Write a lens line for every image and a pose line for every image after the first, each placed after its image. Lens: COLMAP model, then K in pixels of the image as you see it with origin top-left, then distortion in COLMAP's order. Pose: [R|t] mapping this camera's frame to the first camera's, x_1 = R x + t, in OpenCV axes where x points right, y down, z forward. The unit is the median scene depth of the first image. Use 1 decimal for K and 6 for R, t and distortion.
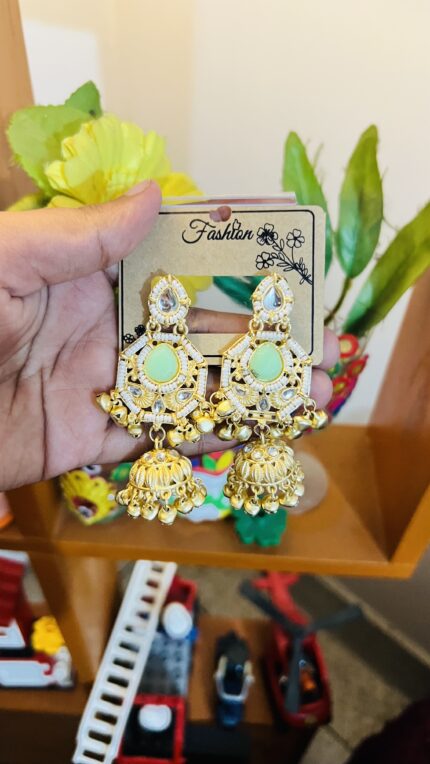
lens RADIAL K [[607.7, 0, 207.0], [0, 607.7, 382.1], [0, 0, 1]] dist [0.000102, 0.005292]
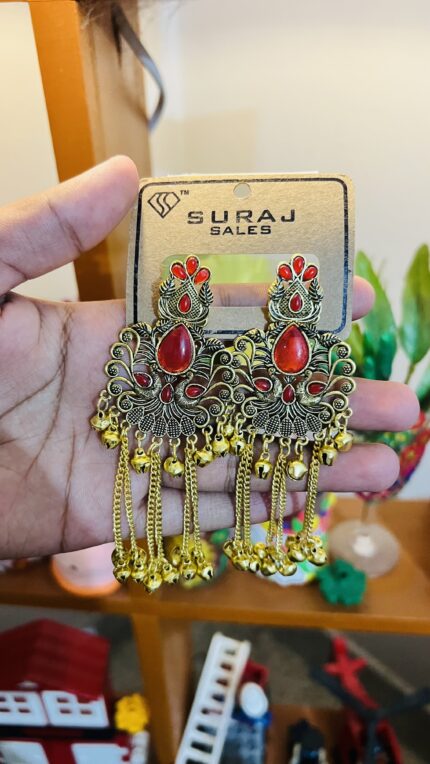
lens RADIAL K [[607.7, 0, 218.7], [0, 607.7, 386.5], [0, 0, 1]] dist [0.000102, 0.005292]
pose [[0.999040, -0.018773, -0.039572, -0.056969], [0.011812, 0.985492, -0.169308, 0.039771], [0.042176, 0.168678, 0.984768, -0.108789]]
